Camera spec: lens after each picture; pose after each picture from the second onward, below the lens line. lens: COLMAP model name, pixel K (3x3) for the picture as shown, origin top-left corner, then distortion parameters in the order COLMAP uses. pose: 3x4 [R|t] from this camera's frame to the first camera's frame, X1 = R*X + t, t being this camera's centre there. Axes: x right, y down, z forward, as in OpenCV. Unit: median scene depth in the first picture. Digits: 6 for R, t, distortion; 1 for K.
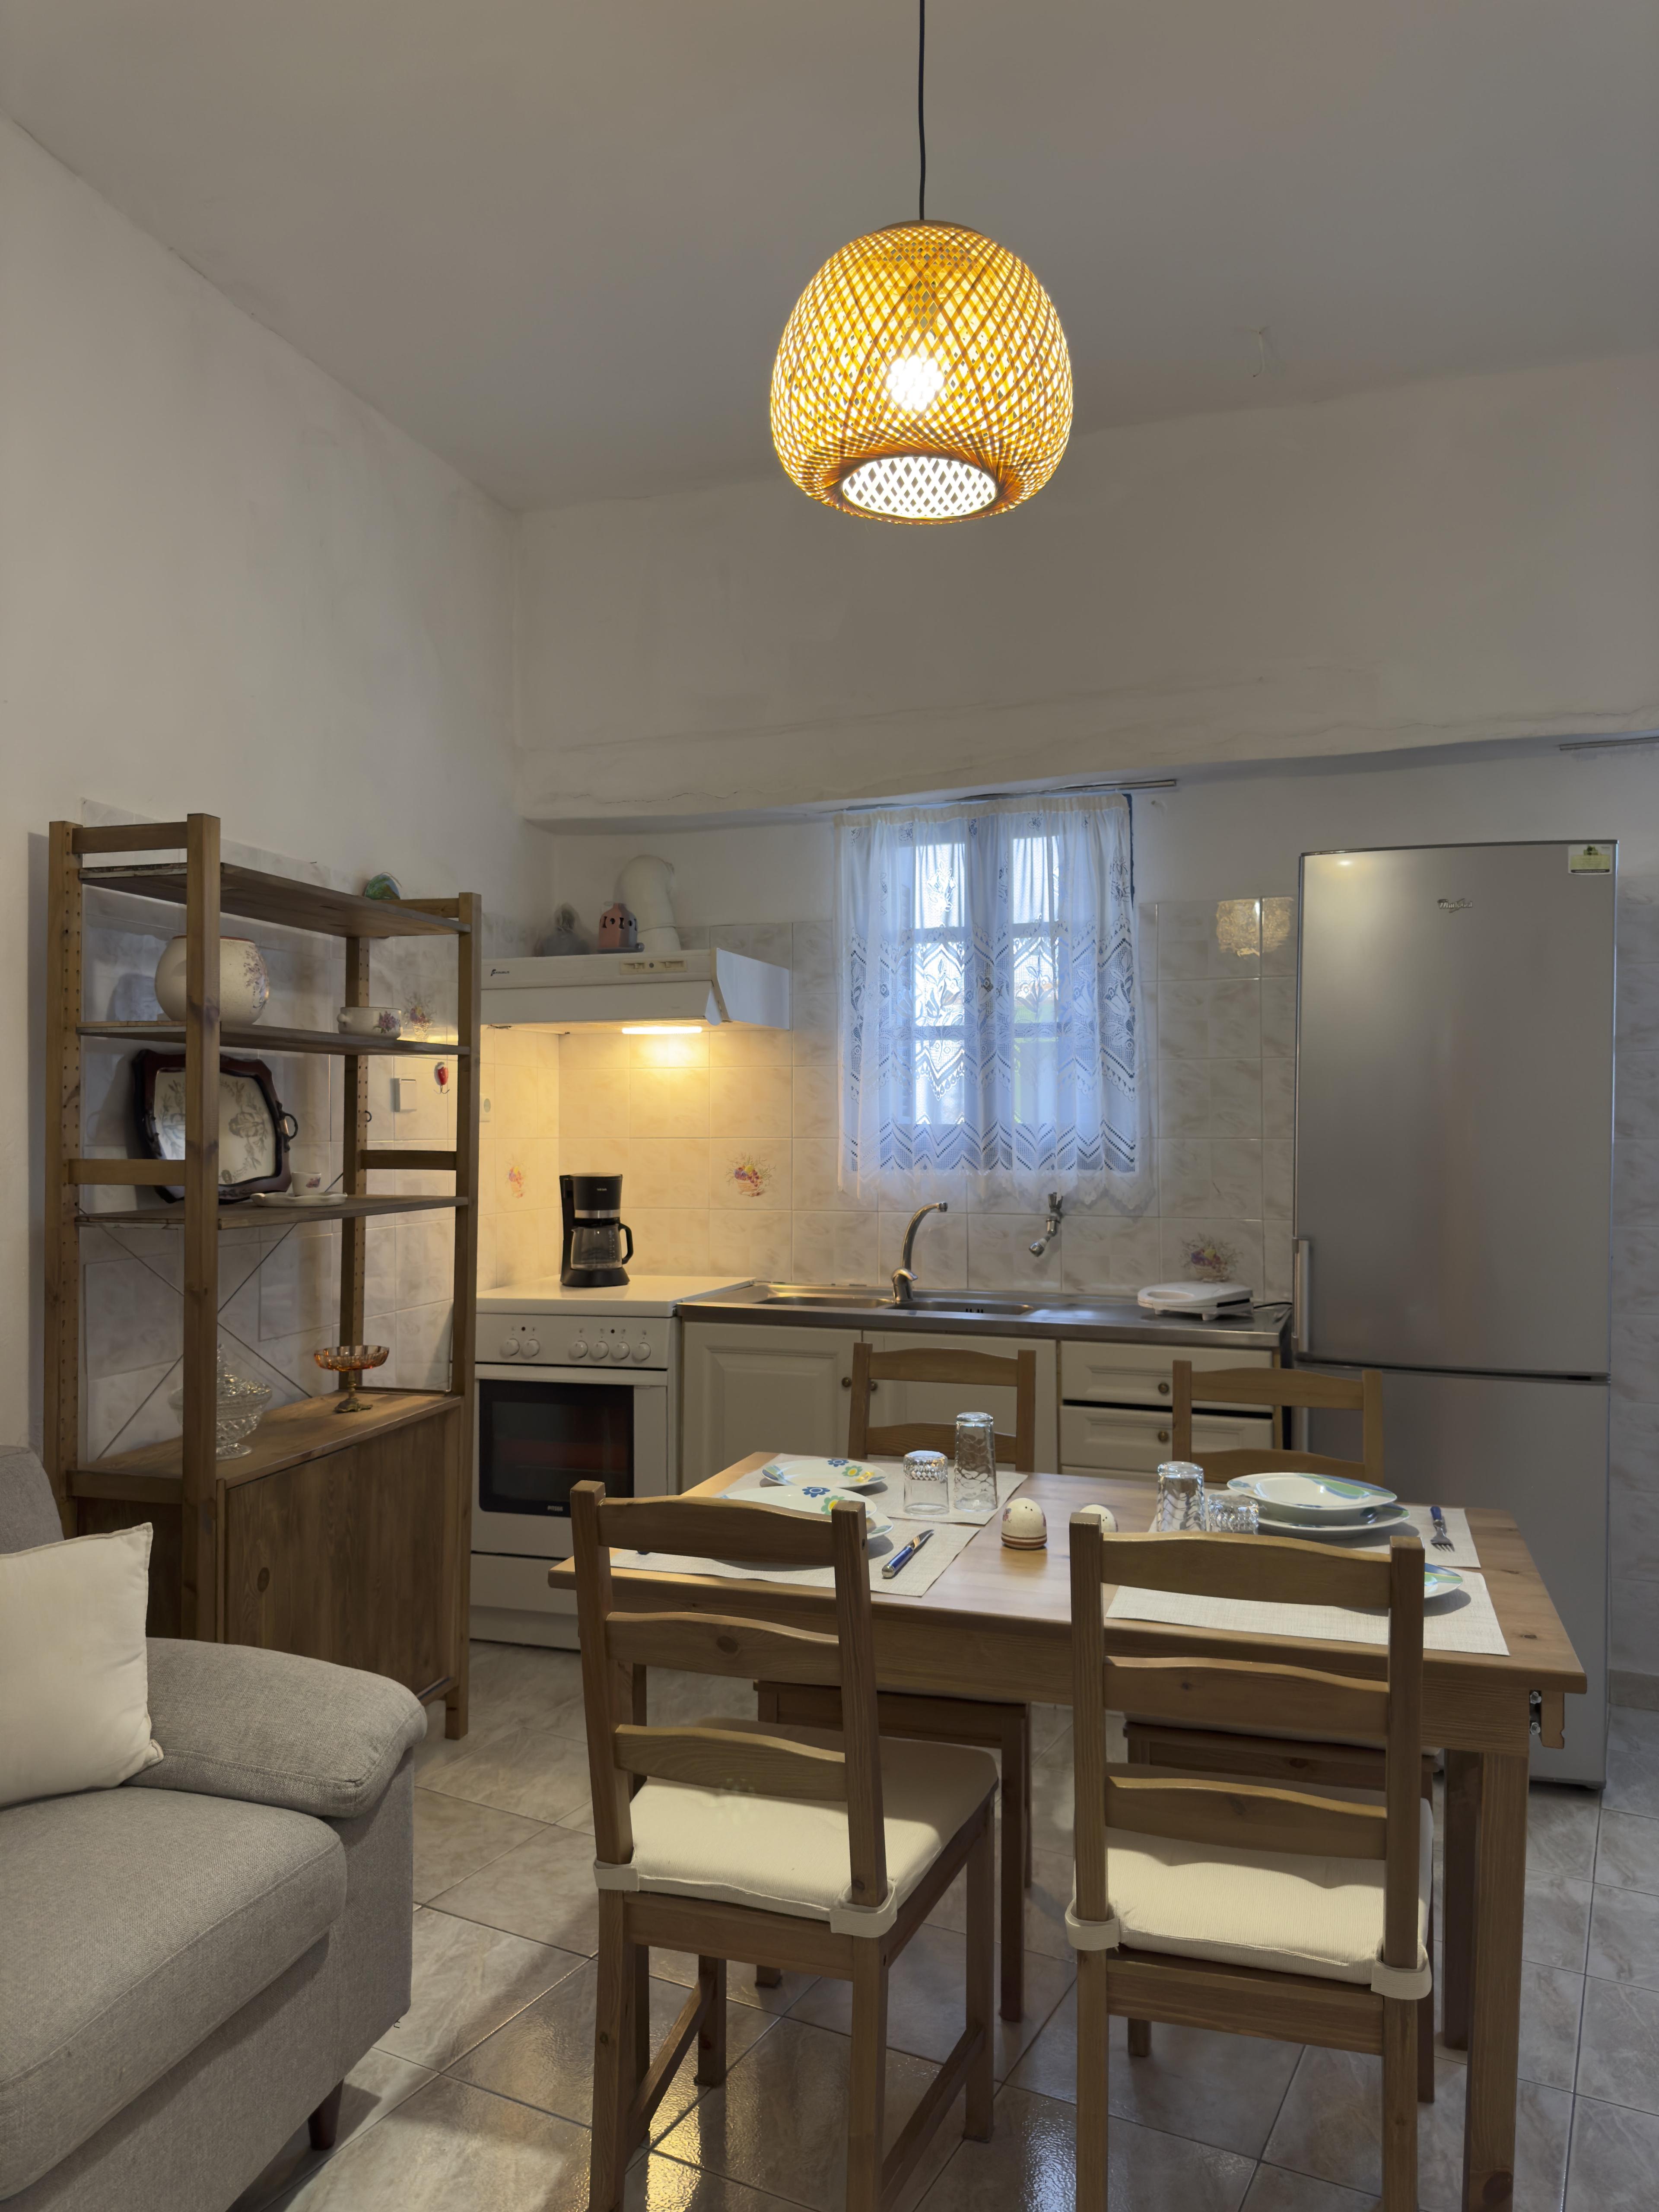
lens RADIAL K [[1554.4, 0, 831.8], [0, 1554.4, 1111.4], [0, 0, 1]] dist [0.094579, -0.129388]
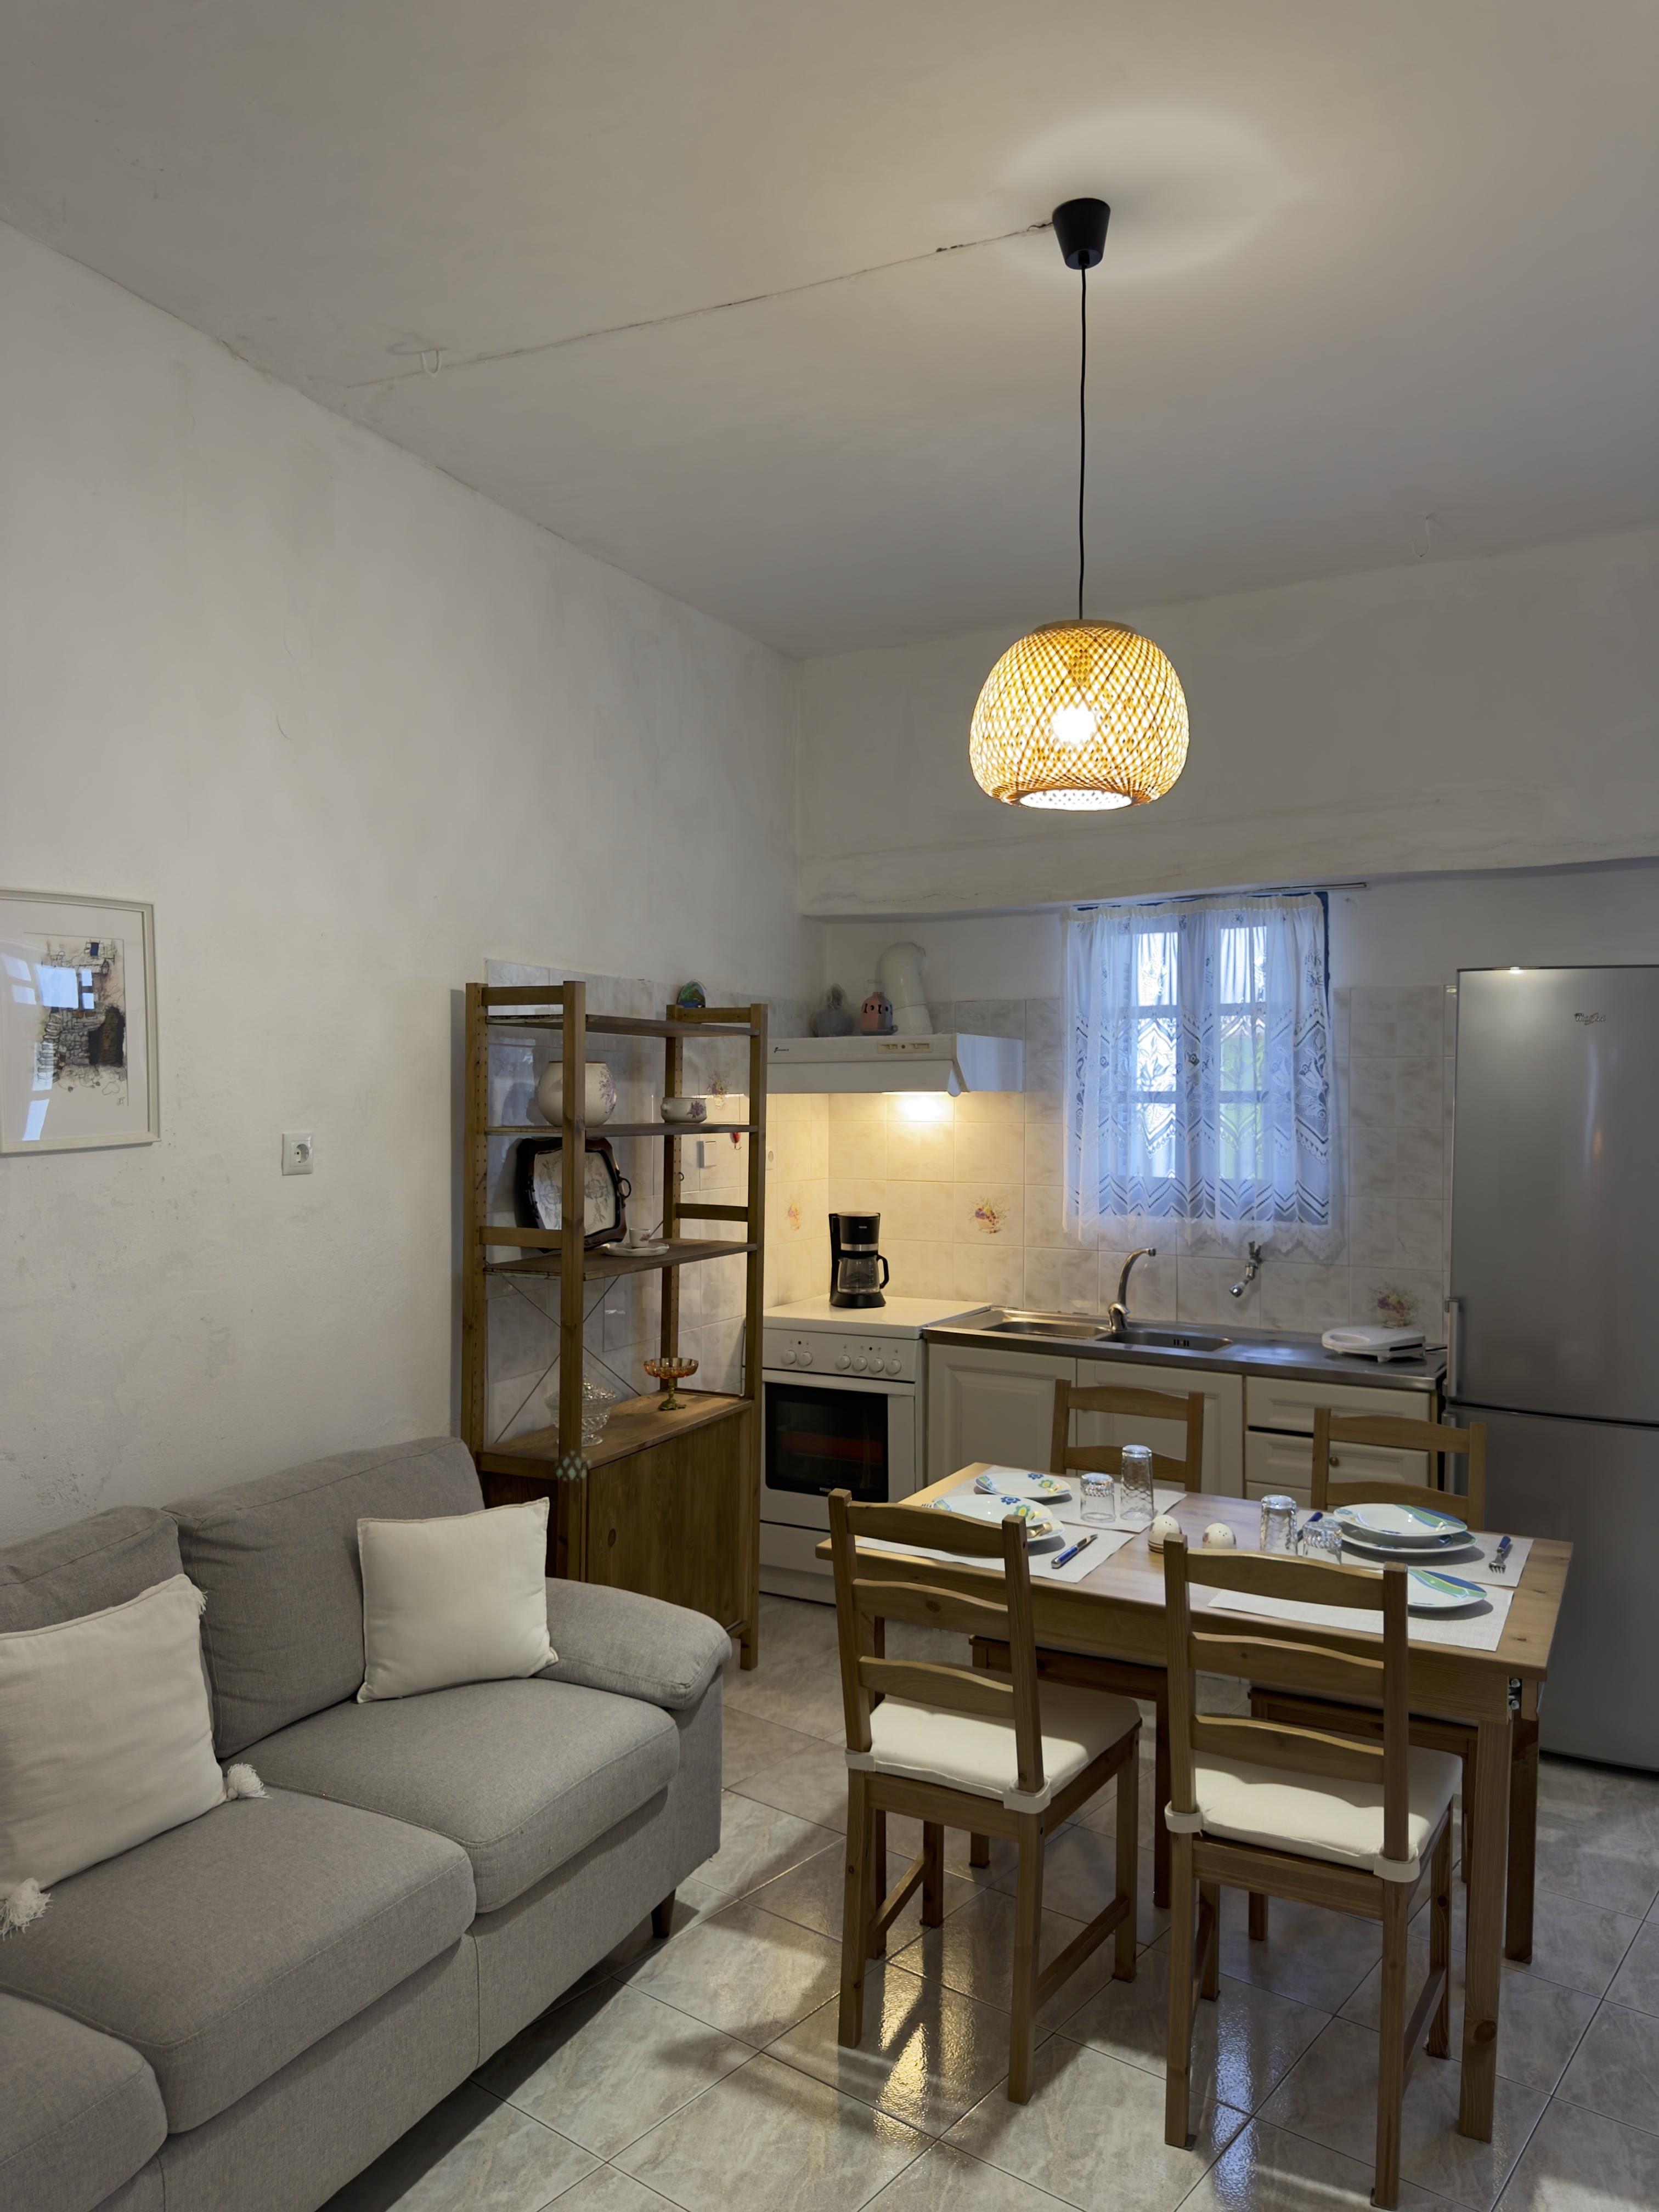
lens RADIAL K [[1548.1, 0, 815.6], [0, 1548.1, 1111.7], [0, 0, 1]] dist [0.087364, -0.114719]
pose [[0.982679, 0.006542, -0.185198, 0.047623], [-0.003772, 0.999876, 0.015310, -0.074604], [0.185276, -0.014346, 0.982582, -0.230879]]
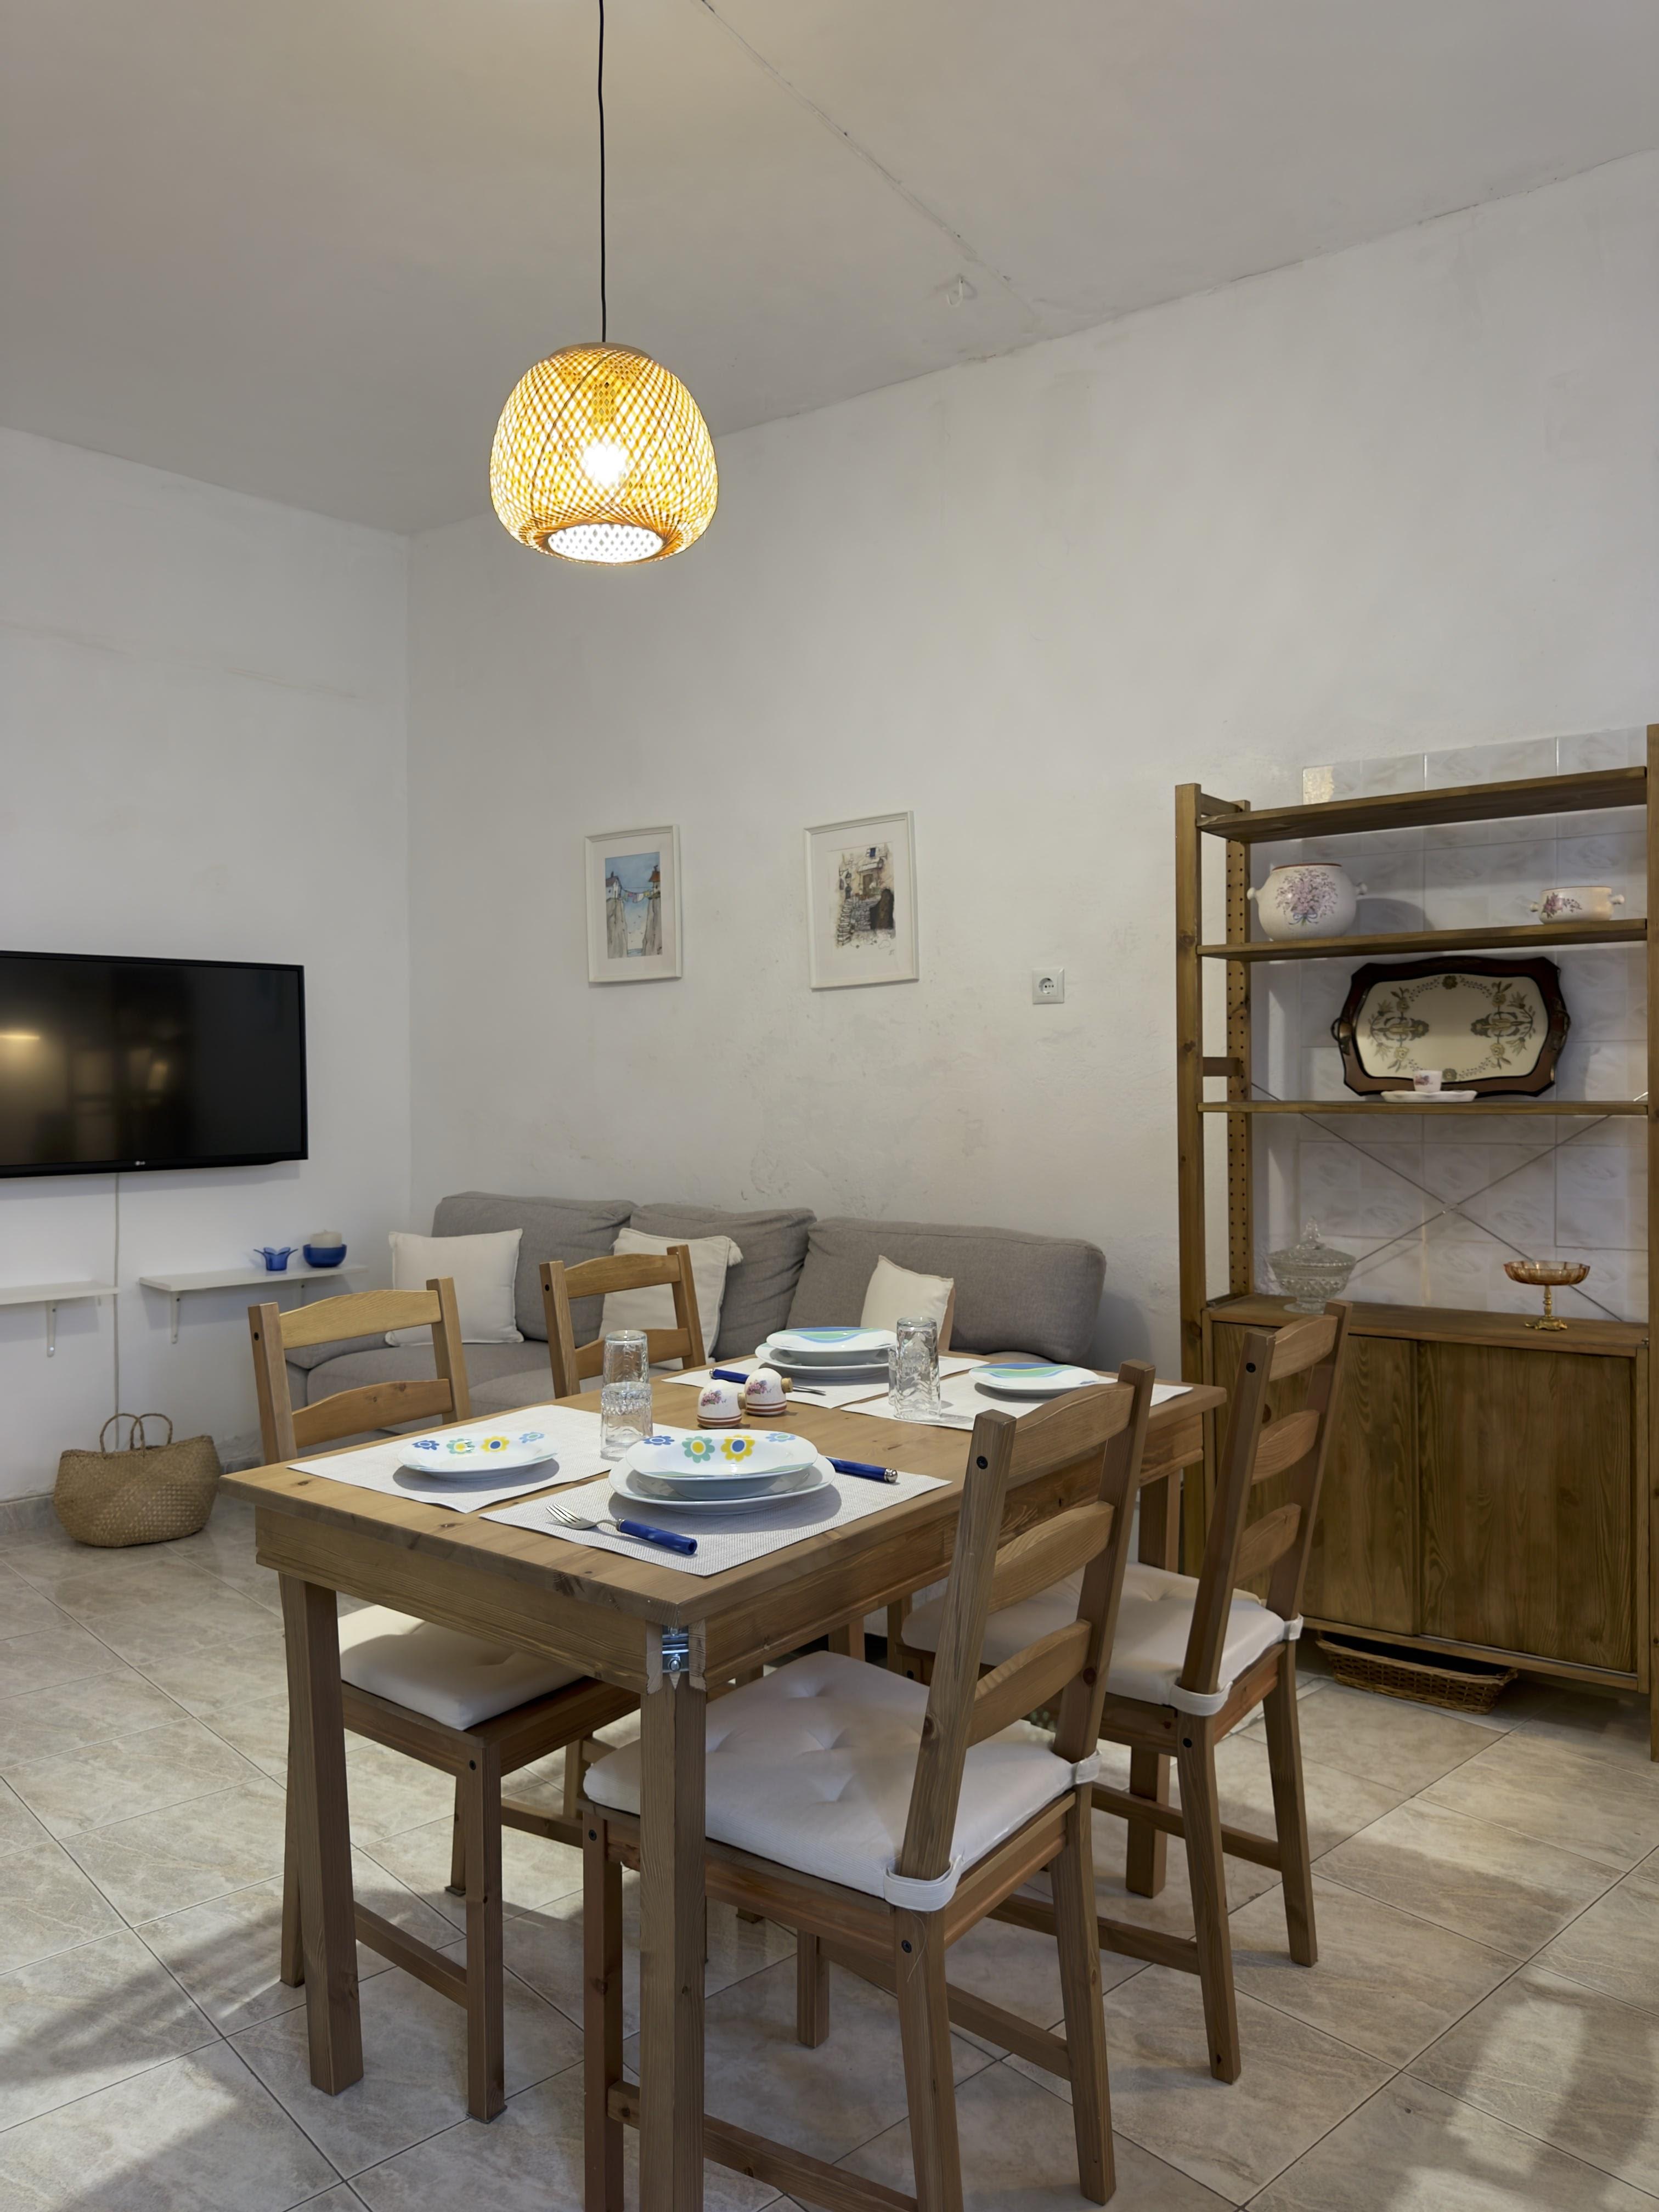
lens RADIAL K [[1540.0, 0, 824.1], [0, 1540.0, 1110.8], [0, 0, 1]] dist [0.149329, -0.221476]
pose [[-0.346103, 0.021805, -0.937943, 0.687777], [0.017194, 0.999709, 0.016897, 0.037280], [0.938039, -0.010279, -0.346378, 0.892897]]
